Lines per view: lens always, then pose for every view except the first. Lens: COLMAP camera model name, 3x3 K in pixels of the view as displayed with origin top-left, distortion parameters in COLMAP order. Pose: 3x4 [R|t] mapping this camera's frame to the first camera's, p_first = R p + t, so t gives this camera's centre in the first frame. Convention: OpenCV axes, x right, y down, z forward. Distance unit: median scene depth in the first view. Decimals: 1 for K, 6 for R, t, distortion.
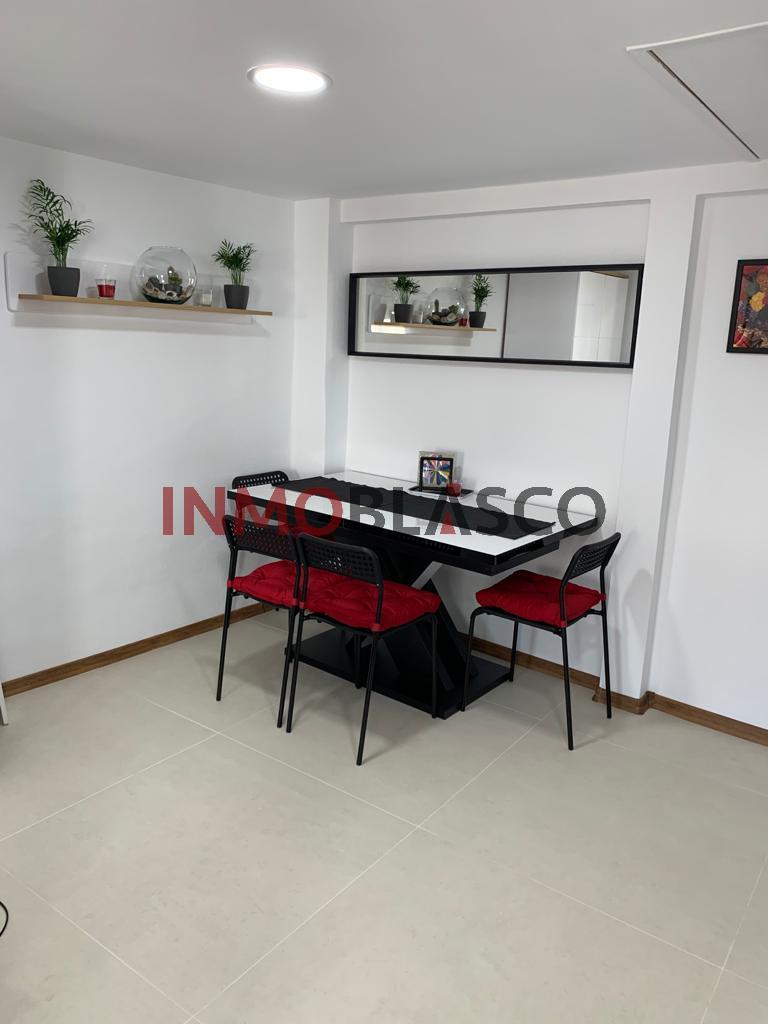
lens RADIAL K [[734.1, 0, 415.3], [0, 734.1, 512.9], [0, 0, 1]] dist [0.059658, -0.113734]
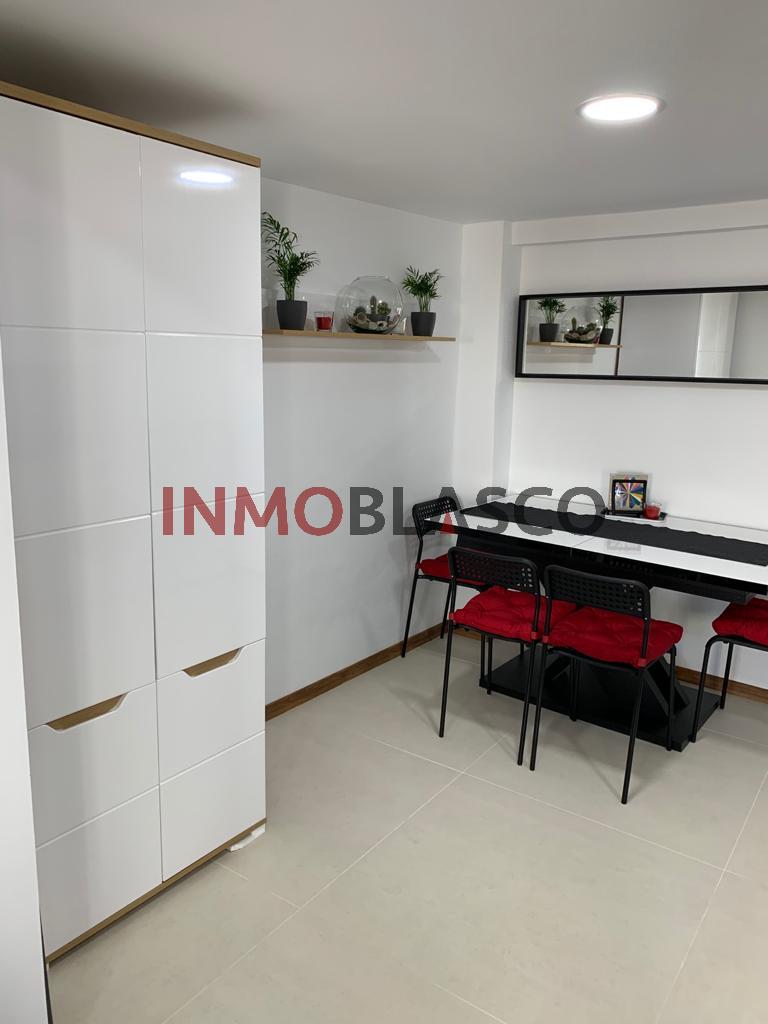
lens RADIAL K [[721.2, 0, 384.0], [0, 721.2, 512.0], [0, 0, 1]] dist [0.005500, -0.000451]
pose [[0.999587, -0.026687, -0.010688, -0.291807], [0.026569, 0.999586, -0.011046, -0.031186], [0.010978, 0.010758, 0.999882, 0.036447]]
